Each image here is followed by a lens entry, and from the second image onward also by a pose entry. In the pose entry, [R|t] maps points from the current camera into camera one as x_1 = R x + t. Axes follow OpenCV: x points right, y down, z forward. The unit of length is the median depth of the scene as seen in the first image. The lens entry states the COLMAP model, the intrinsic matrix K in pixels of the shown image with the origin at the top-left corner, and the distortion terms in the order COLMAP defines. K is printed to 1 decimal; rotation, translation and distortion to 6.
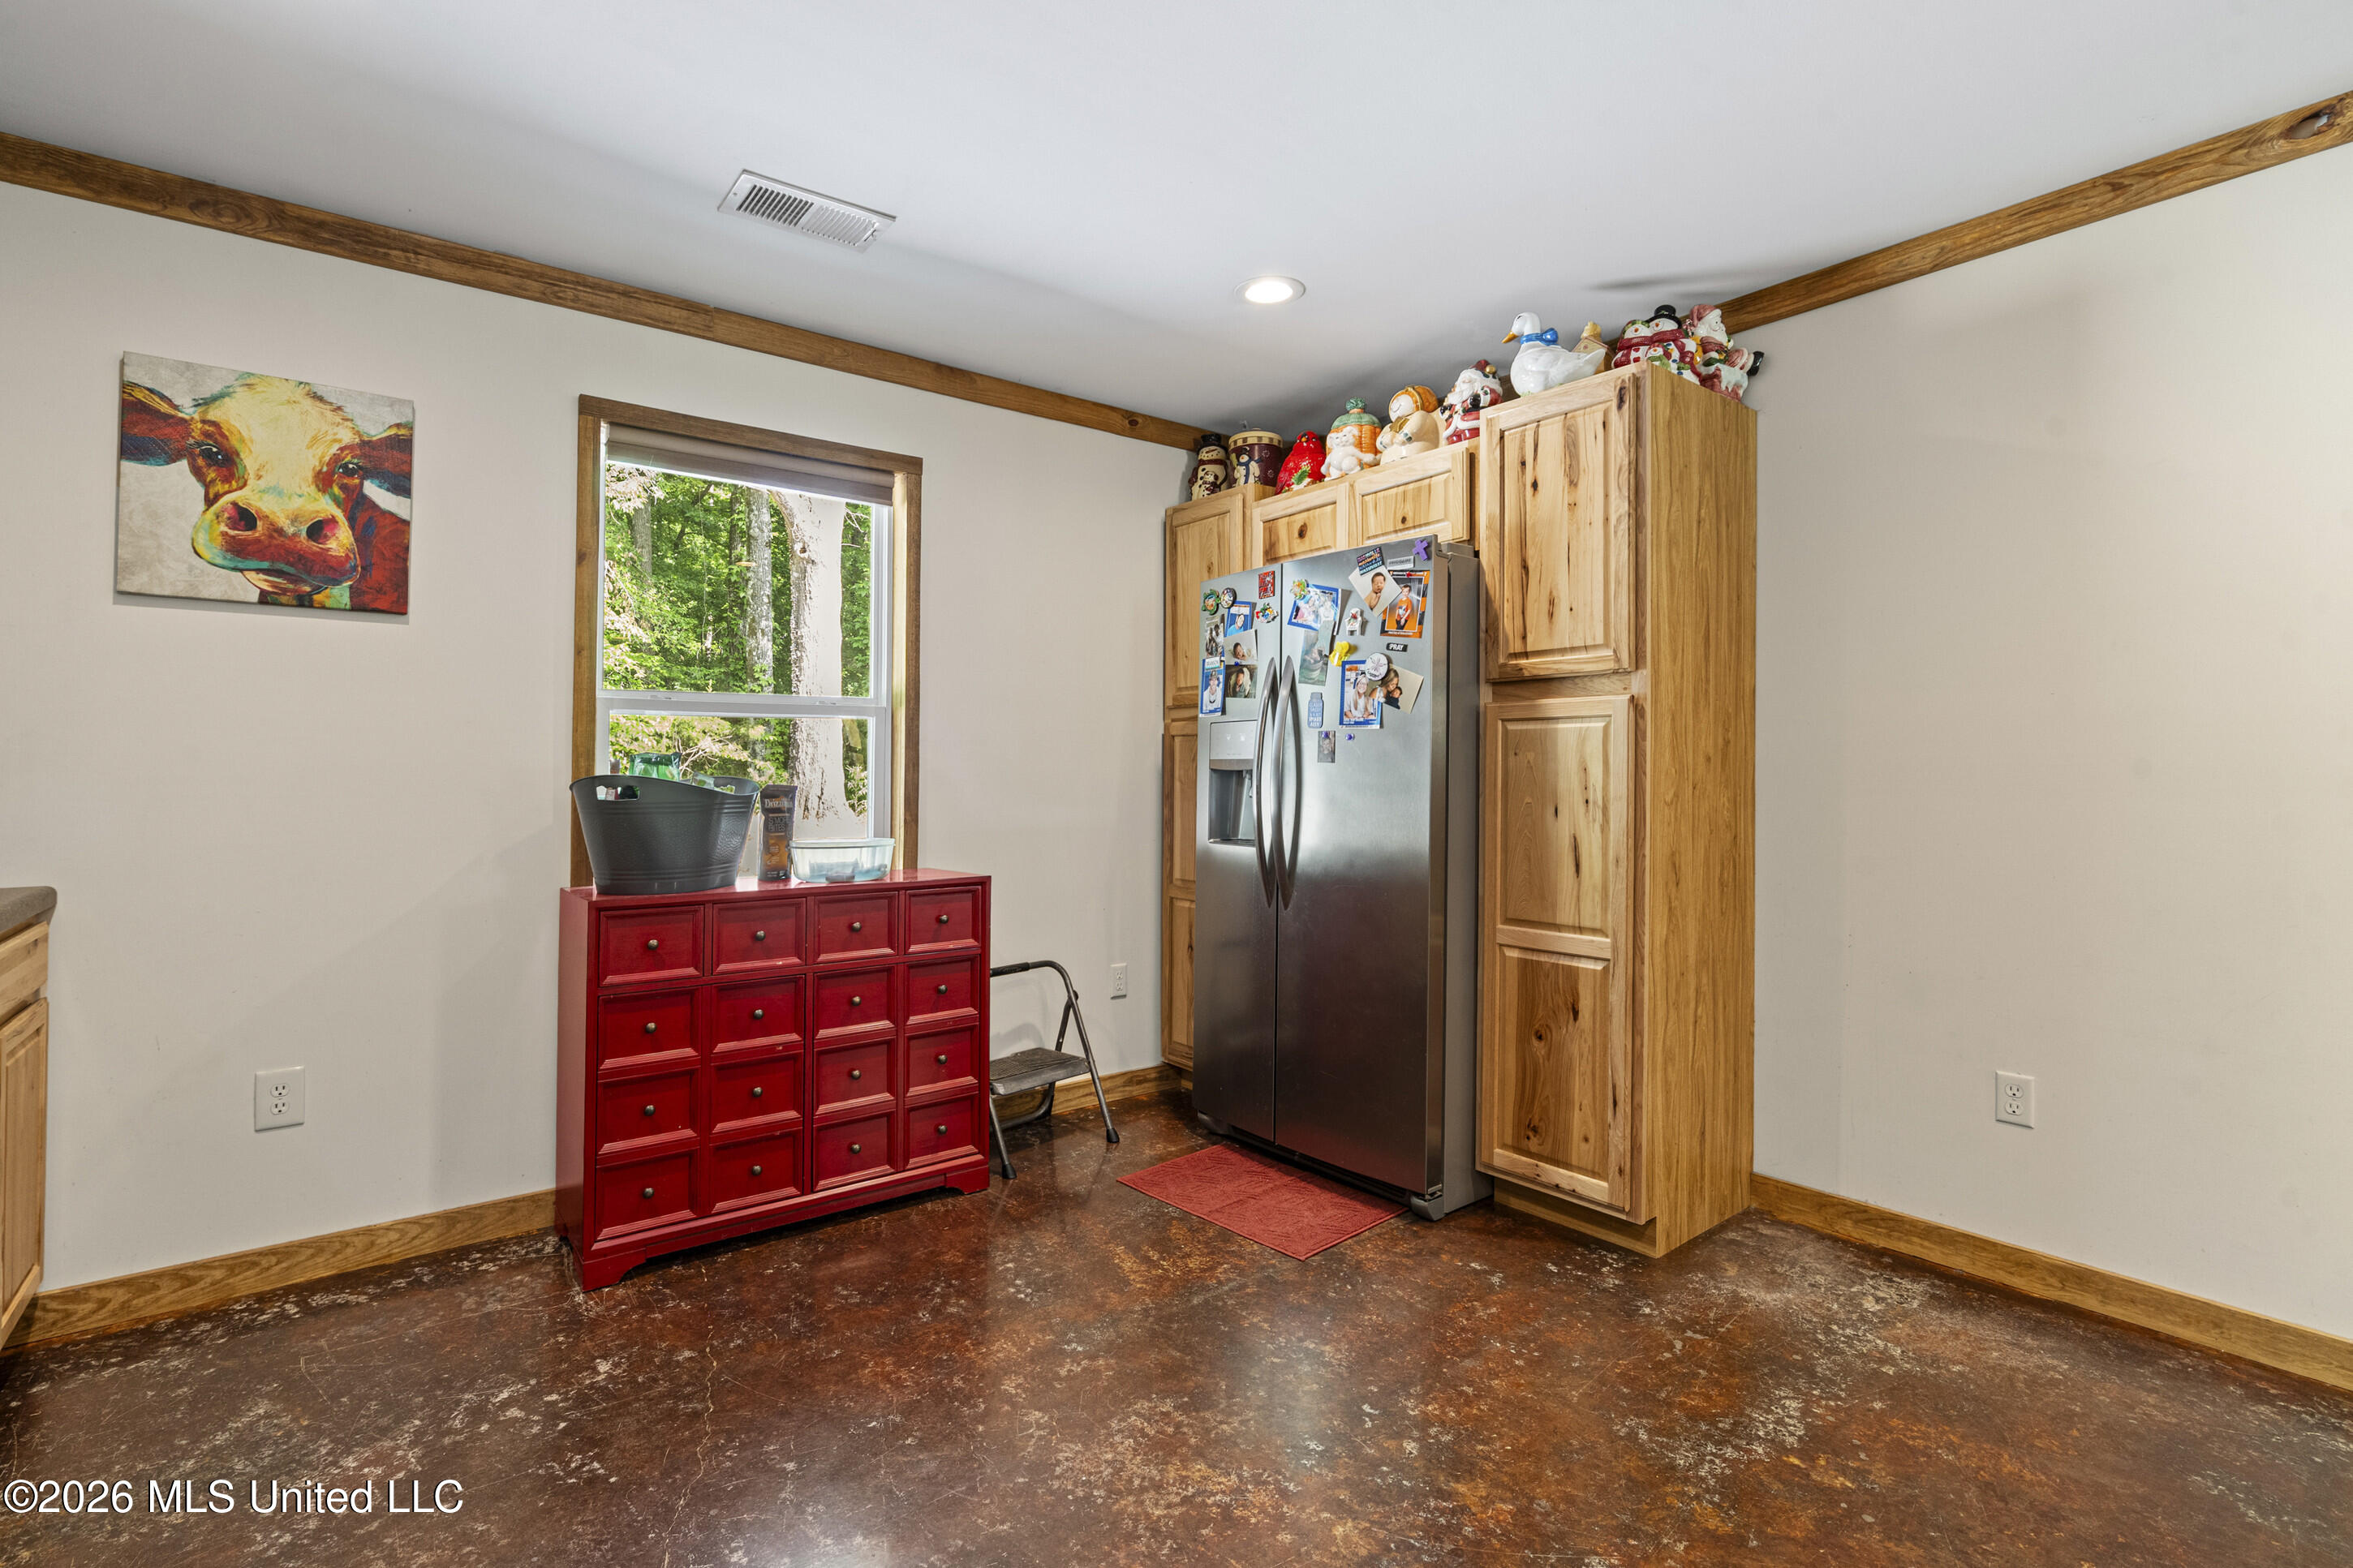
lens RADIAL K [[1077.9, 0, 1109.7], [0, 1077.9, 772.8], [0, 0, 1]] dist [-0.003365, -0.000023]
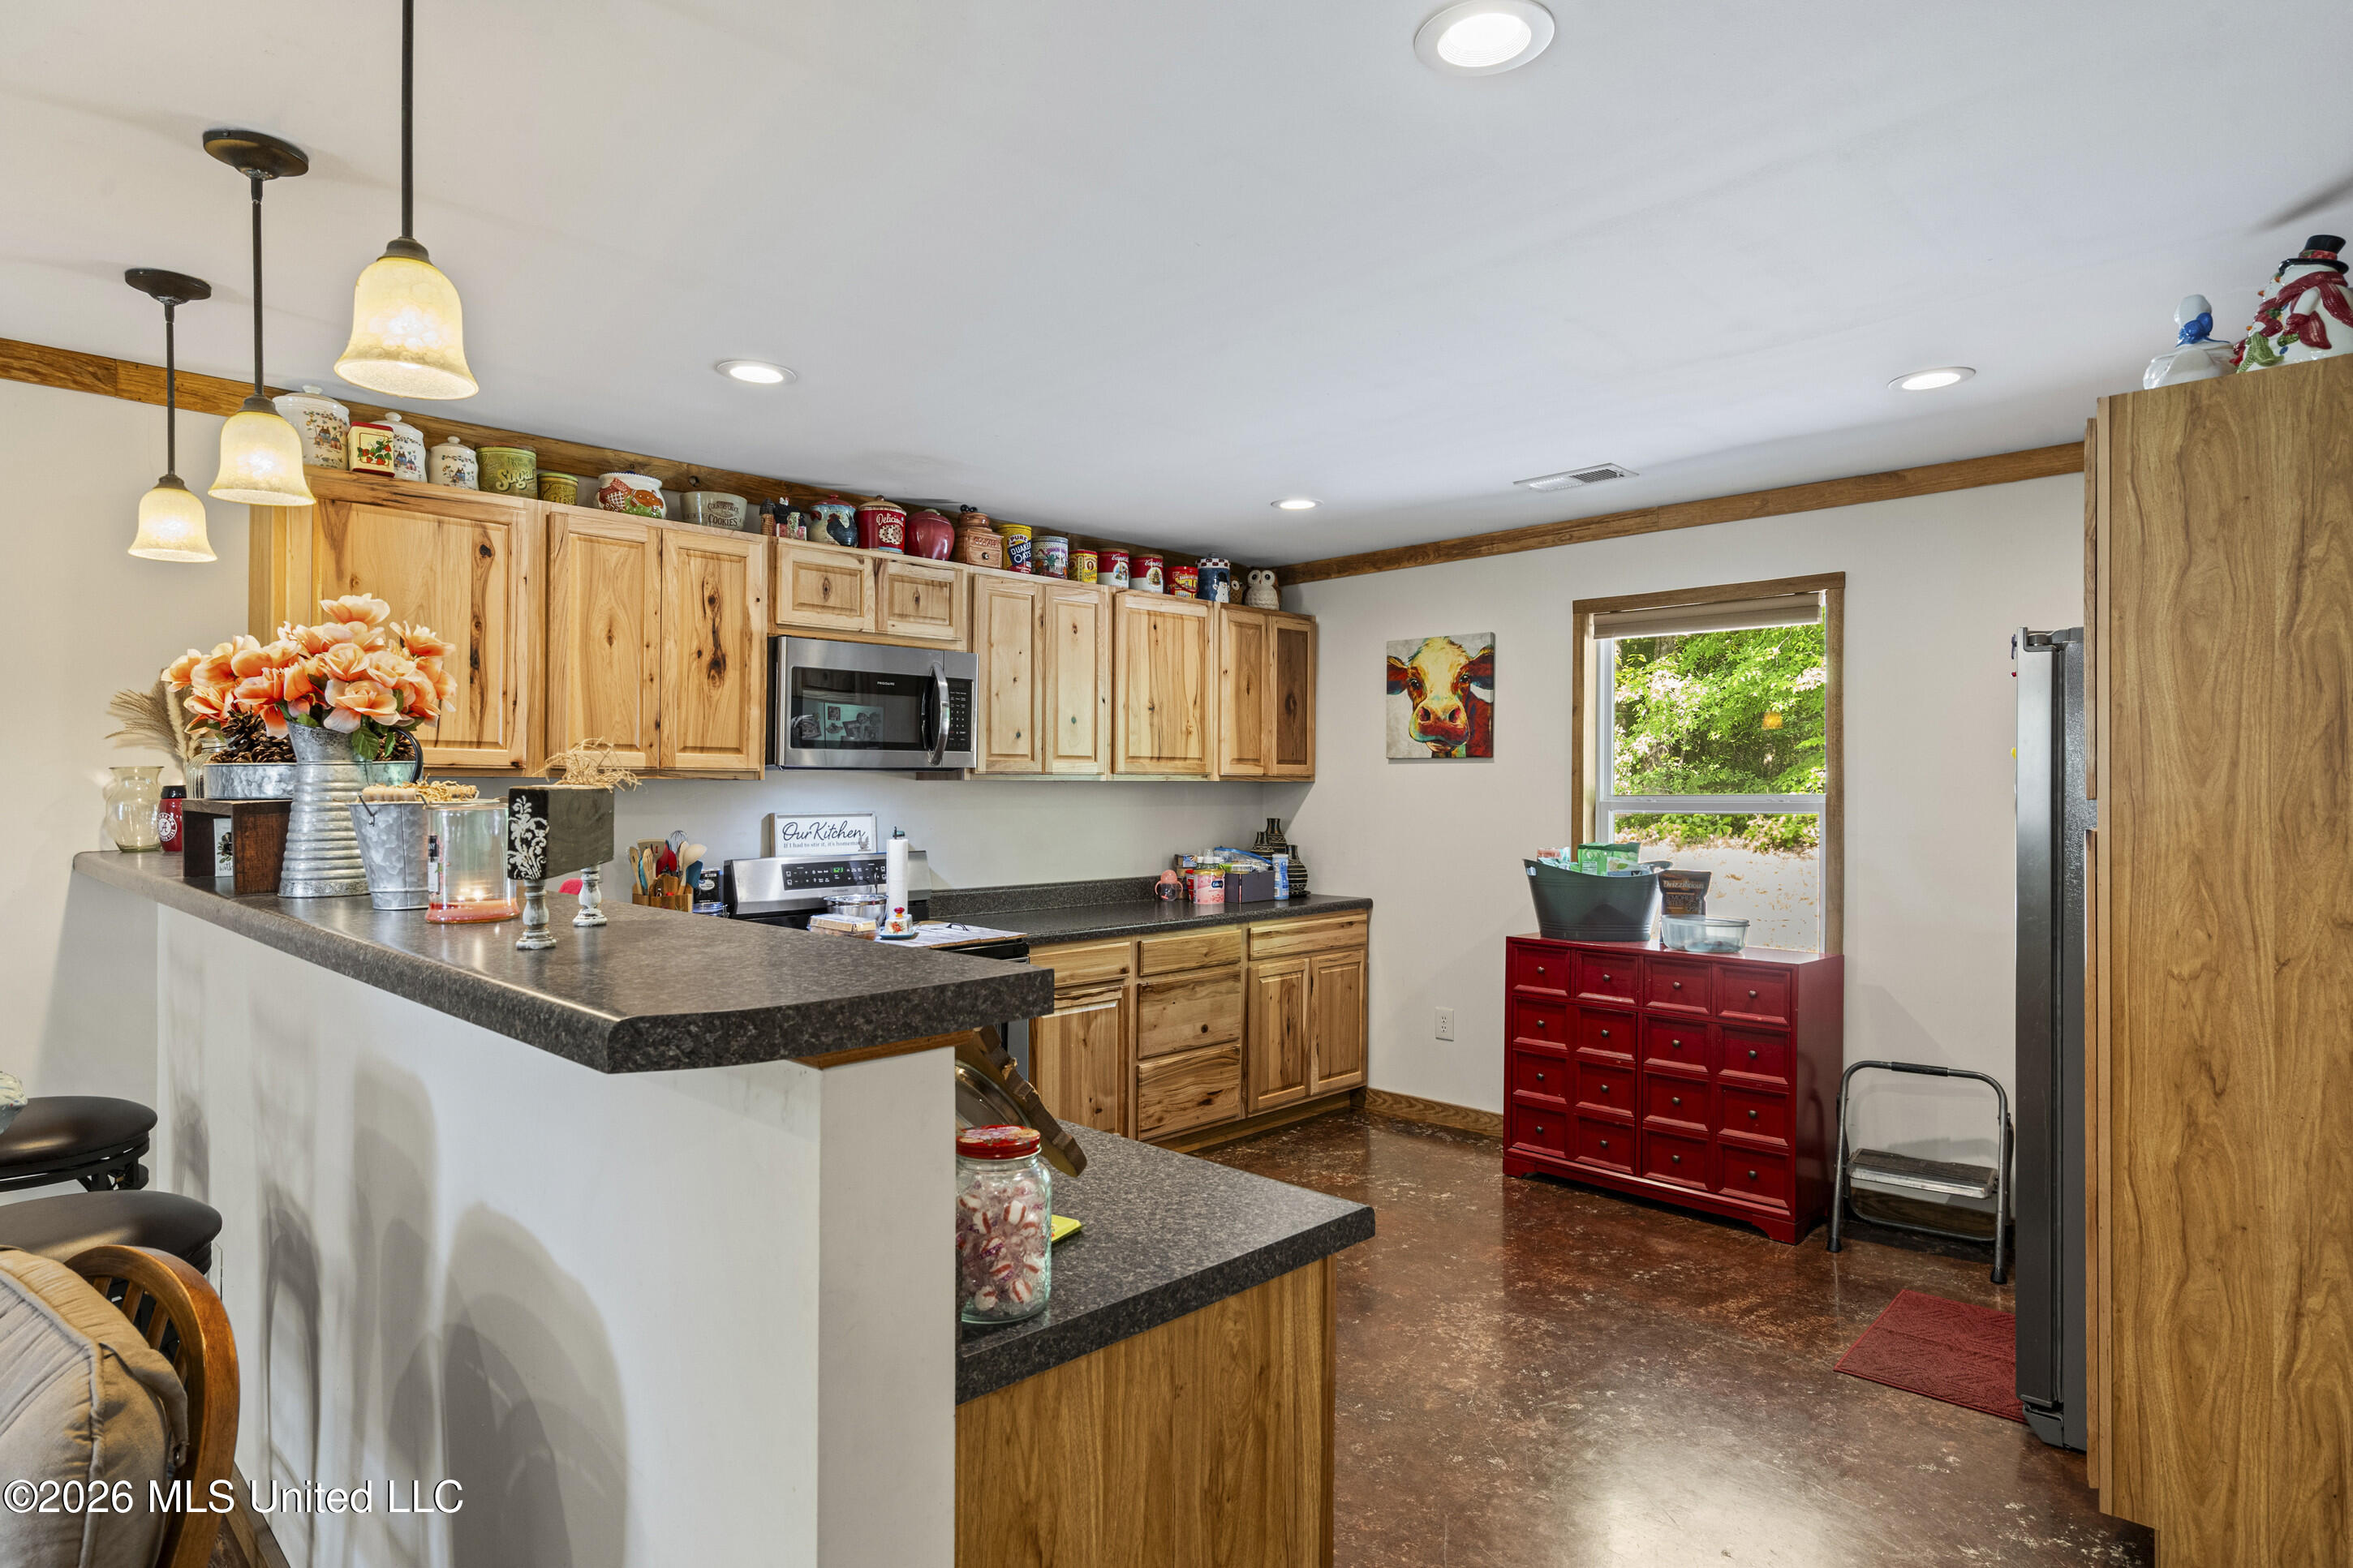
lens RADIAL K [[1312.3, 0, 1176.5], [0, 1312.3, 784.0], [0, 0, 1]] dist [0.004823, 0.001611]
pose [[0.150000, 0.001372, -0.988685, 1.380232], [0.001378, 0.999998, 0.001597, -0.113077], [0.988685, -0.001602, 0.149997, 0.203446]]
